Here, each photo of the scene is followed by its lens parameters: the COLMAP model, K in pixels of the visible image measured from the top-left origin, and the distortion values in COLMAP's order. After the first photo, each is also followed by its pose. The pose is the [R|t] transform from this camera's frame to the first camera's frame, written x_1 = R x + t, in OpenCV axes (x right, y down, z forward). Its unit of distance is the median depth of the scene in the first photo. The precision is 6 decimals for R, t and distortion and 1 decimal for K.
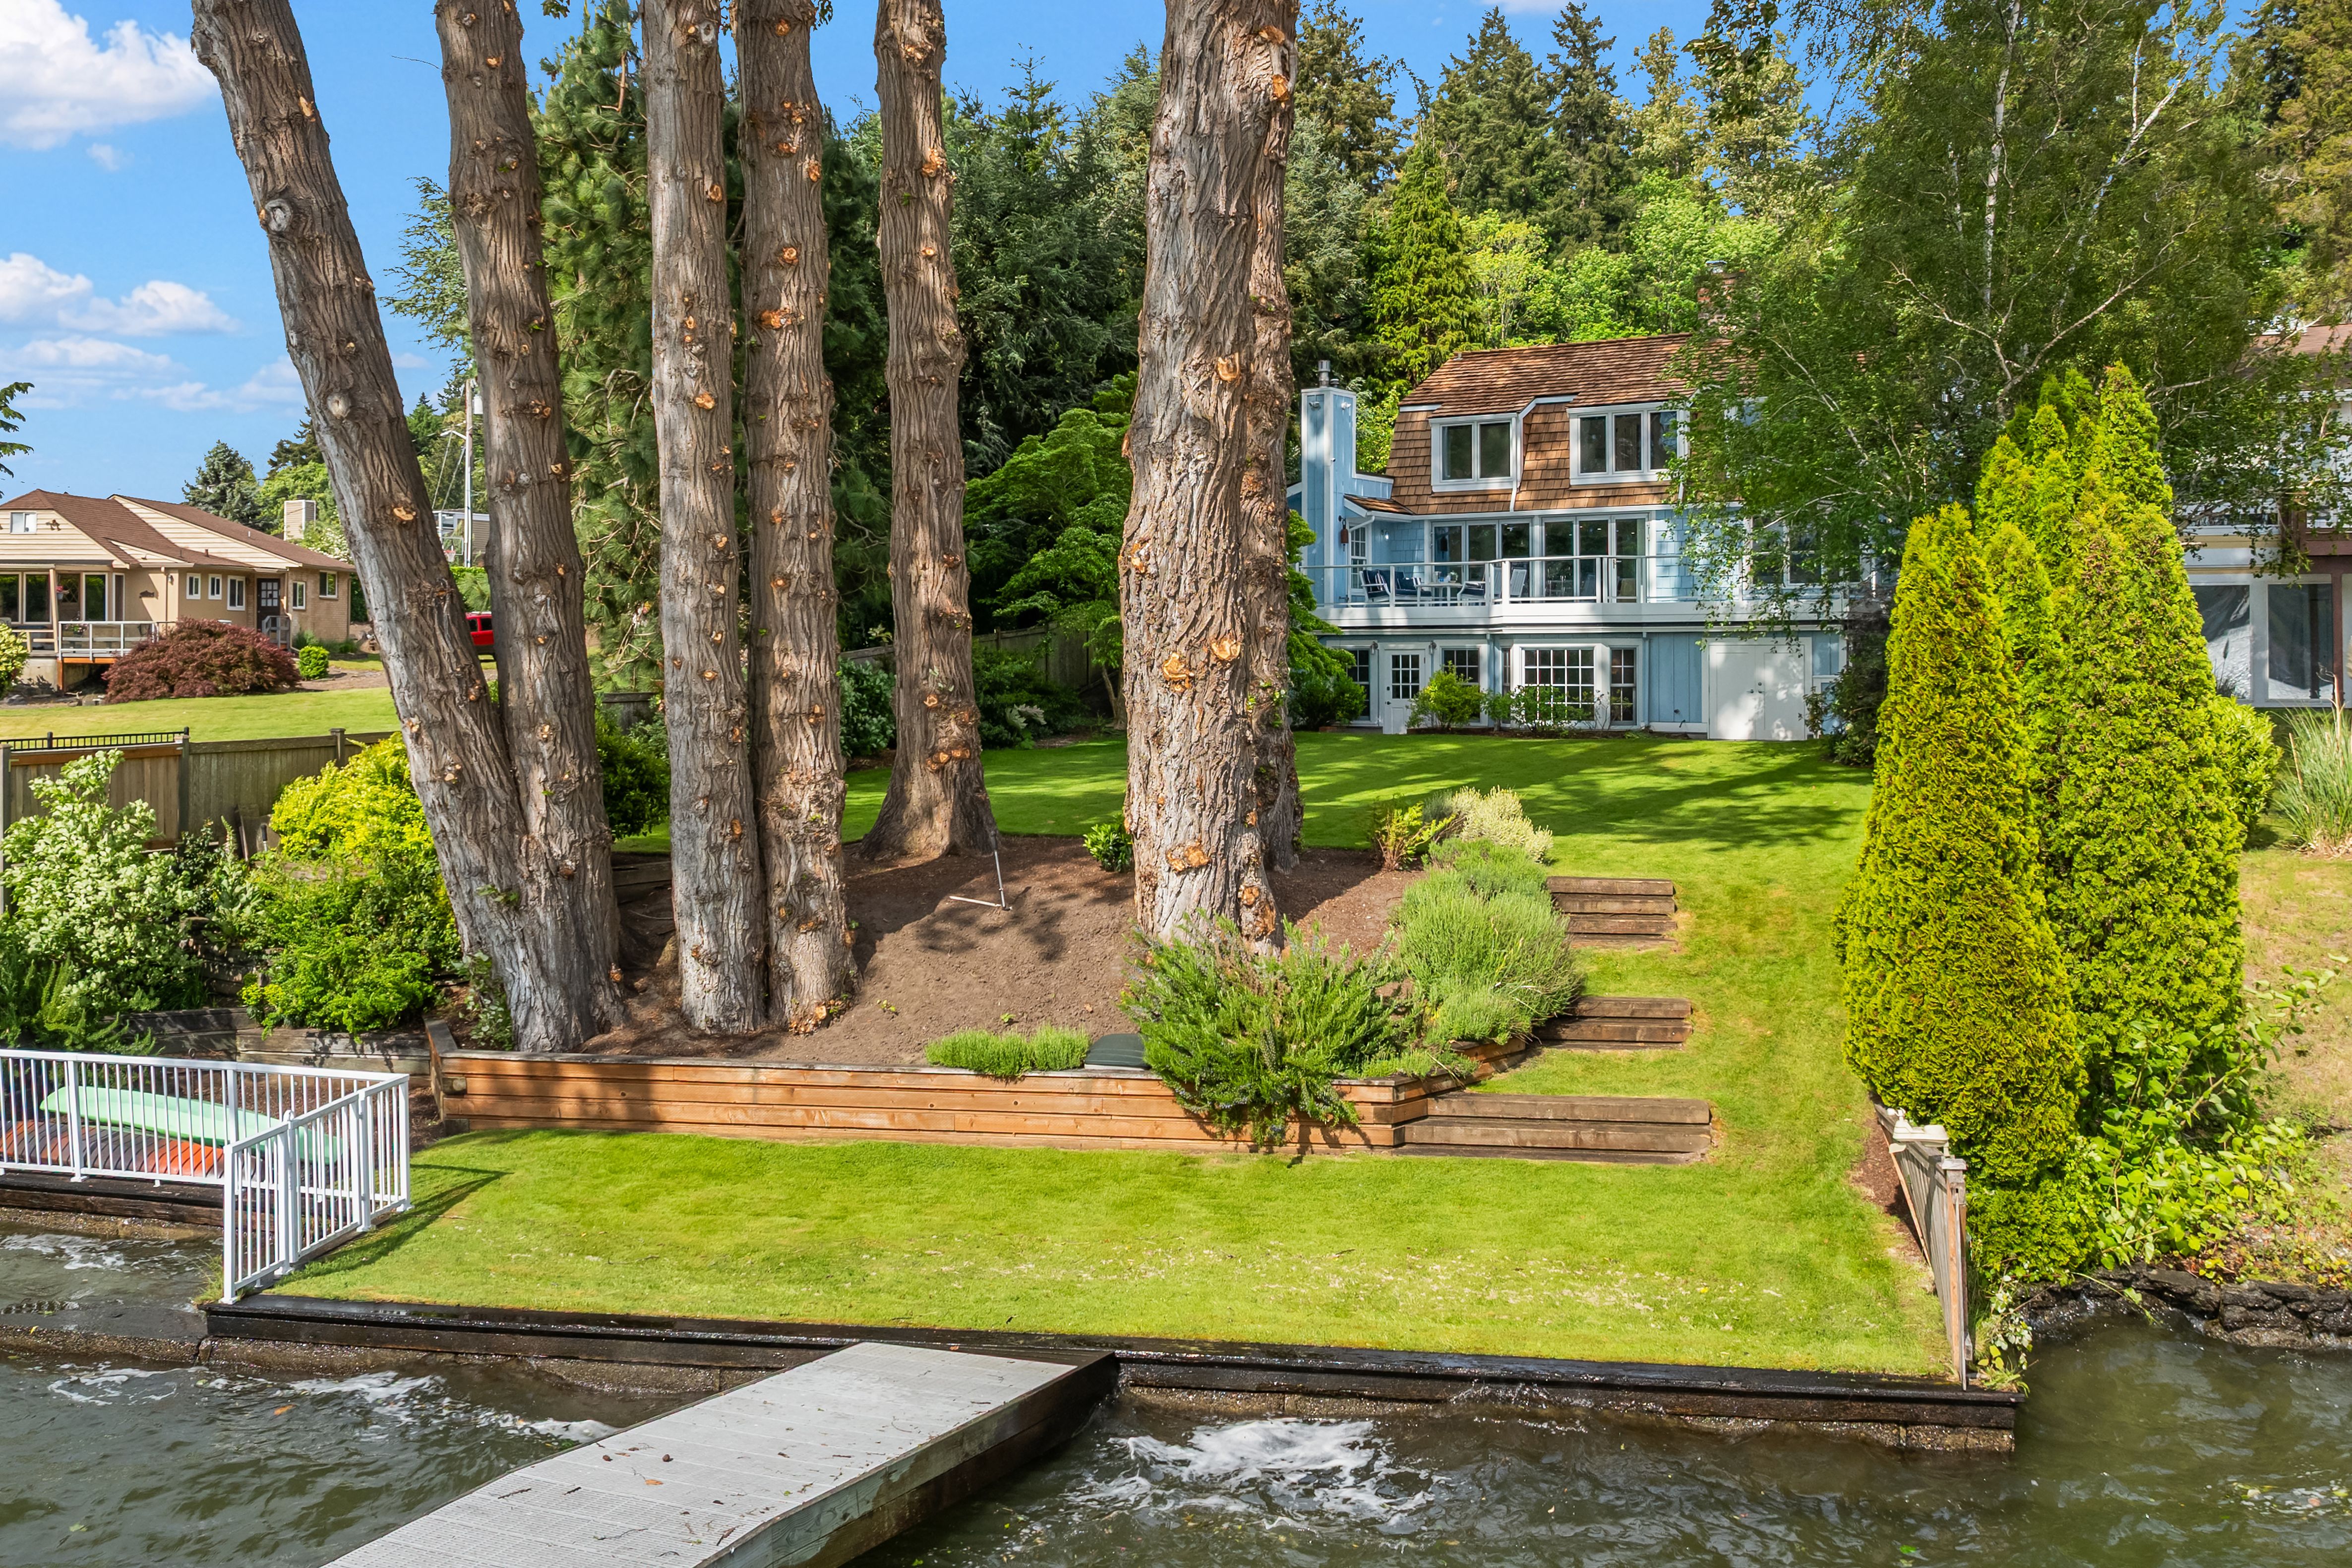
lens RADIAL K [[2331.6, 0, 1176.0], [0, 2331.6, 784.0], [0, 0, 1]] dist [-0.010988, -0.008387]
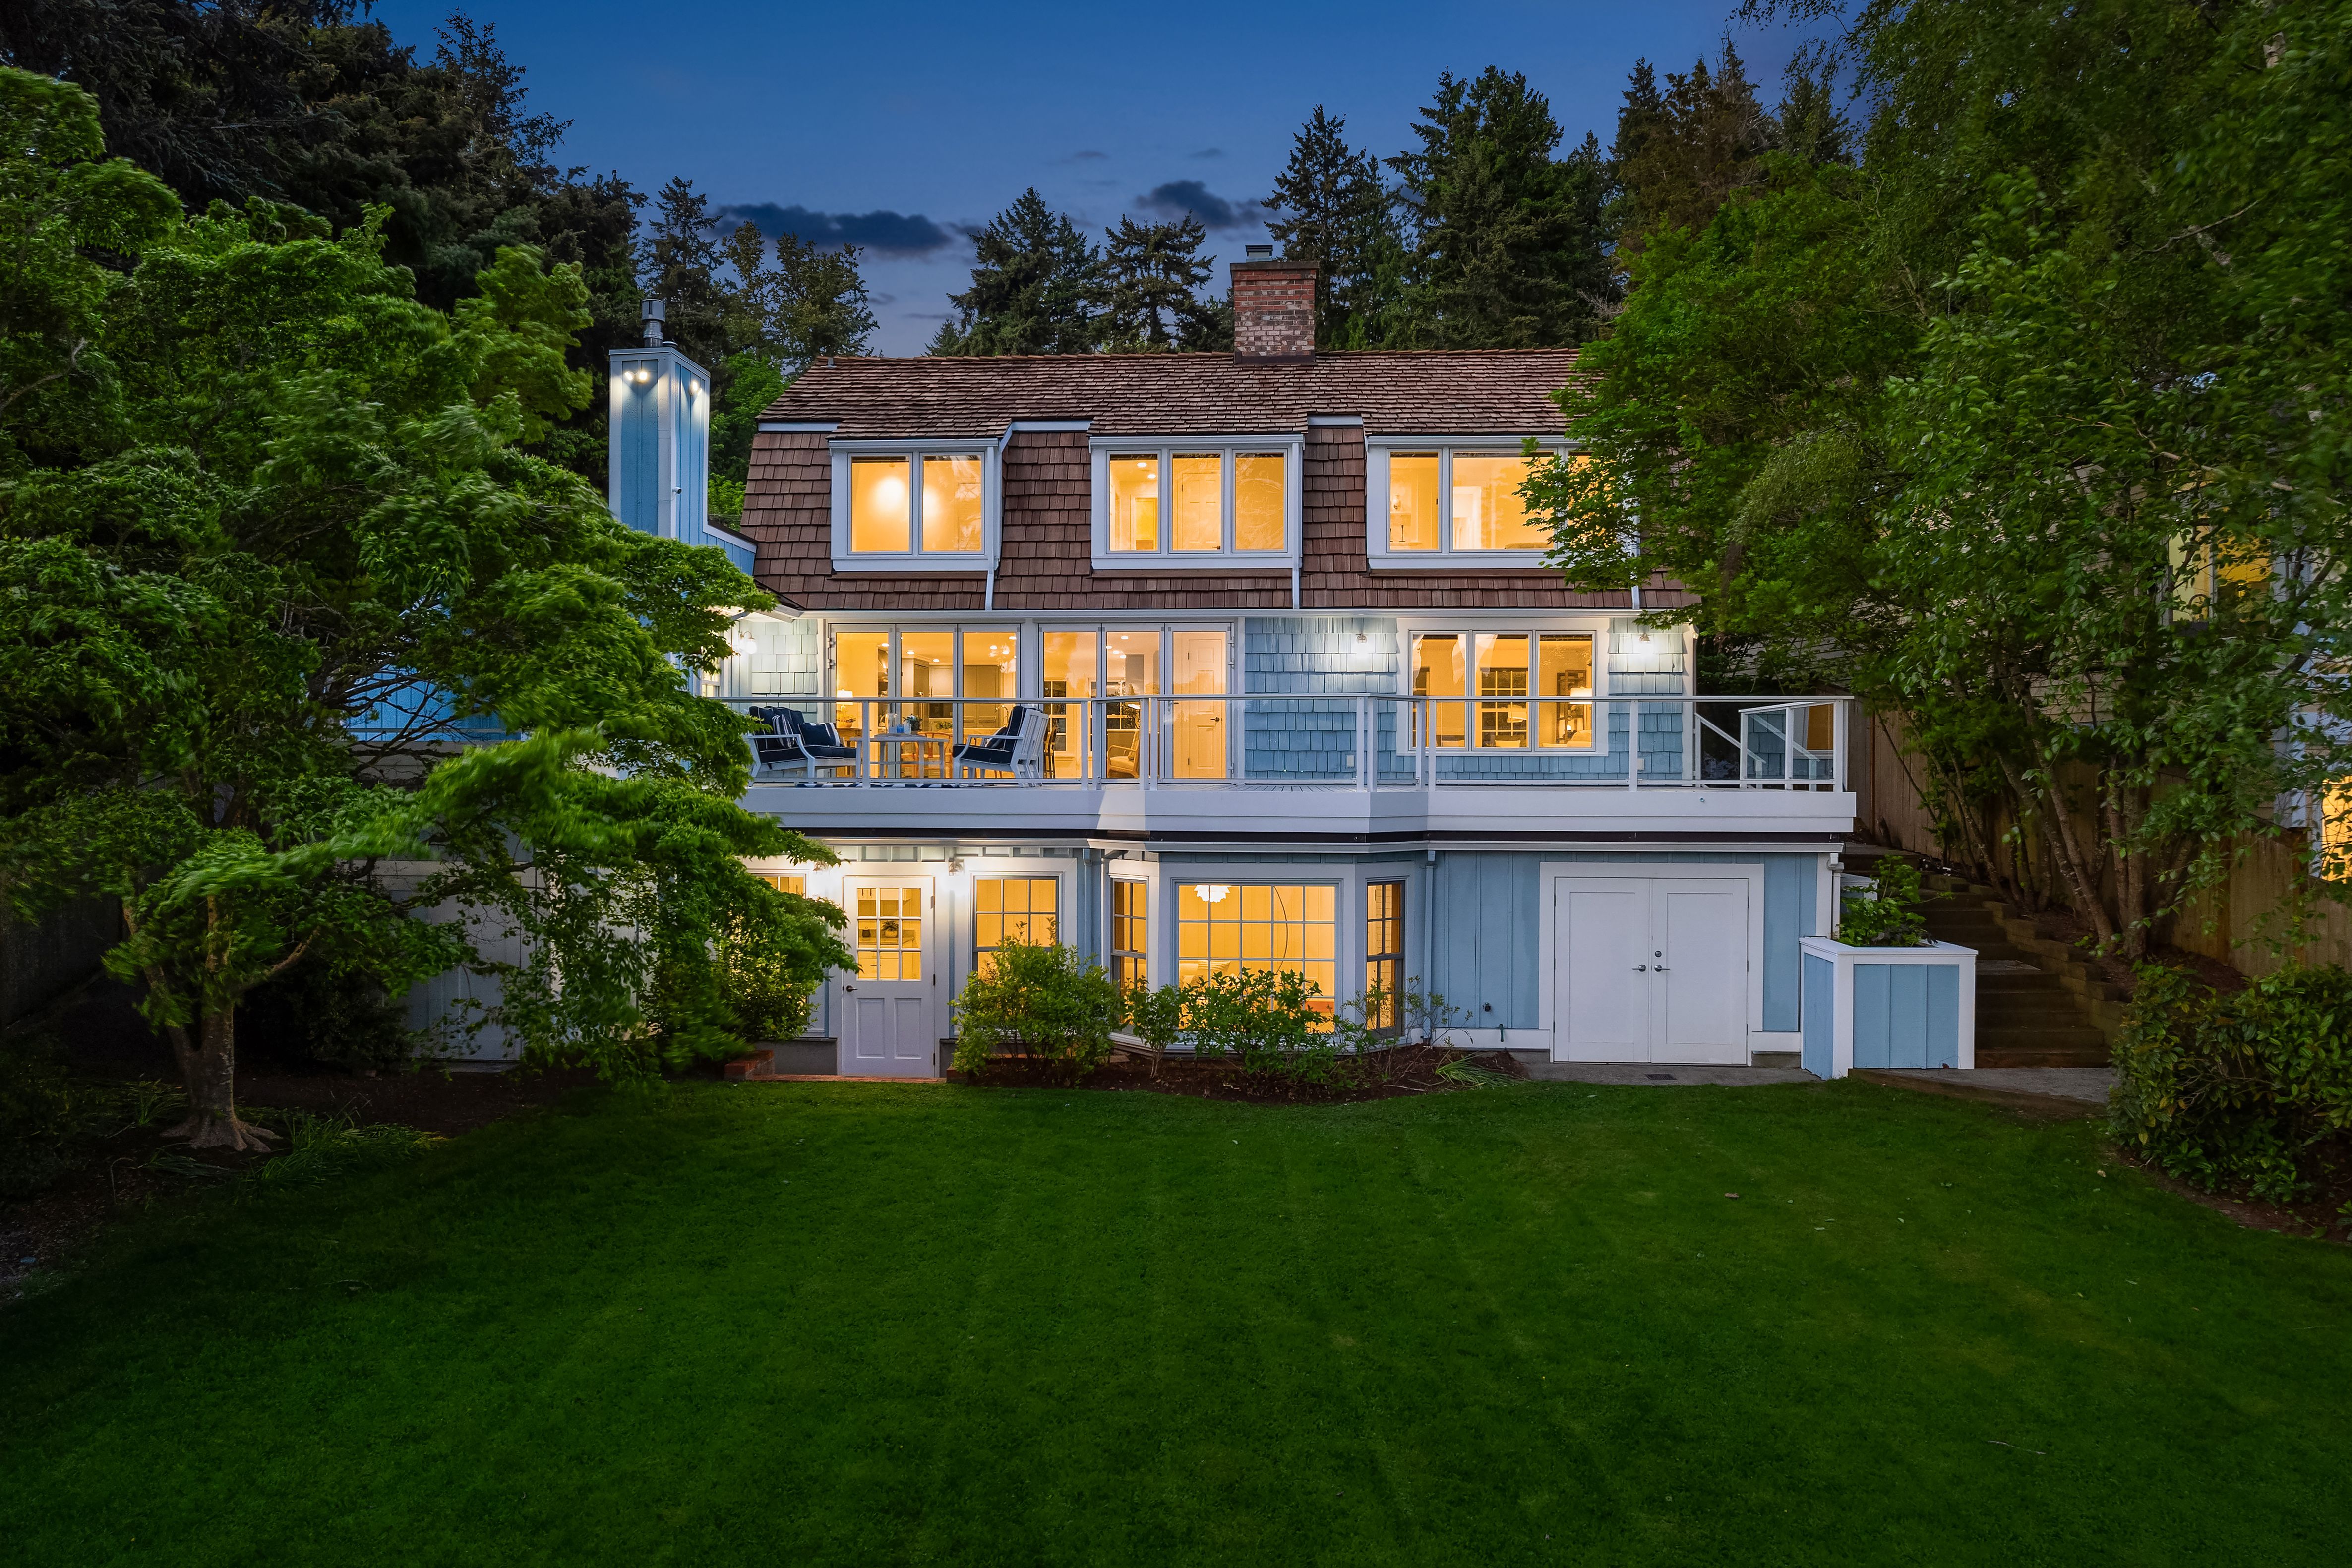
lens RADIAL K [[1676.0, 0, 1178.4], [0, 1676.0, 757.0], [0, 0, 1]] dist [-0.007505, -0.007710]
pose [[0.873440, 0.006055, 0.486895, -0.017726], [0.020638, 0.998564, -0.049441, -0.063499], [-0.486495, 0.053232, 0.872060, 0.662921]]
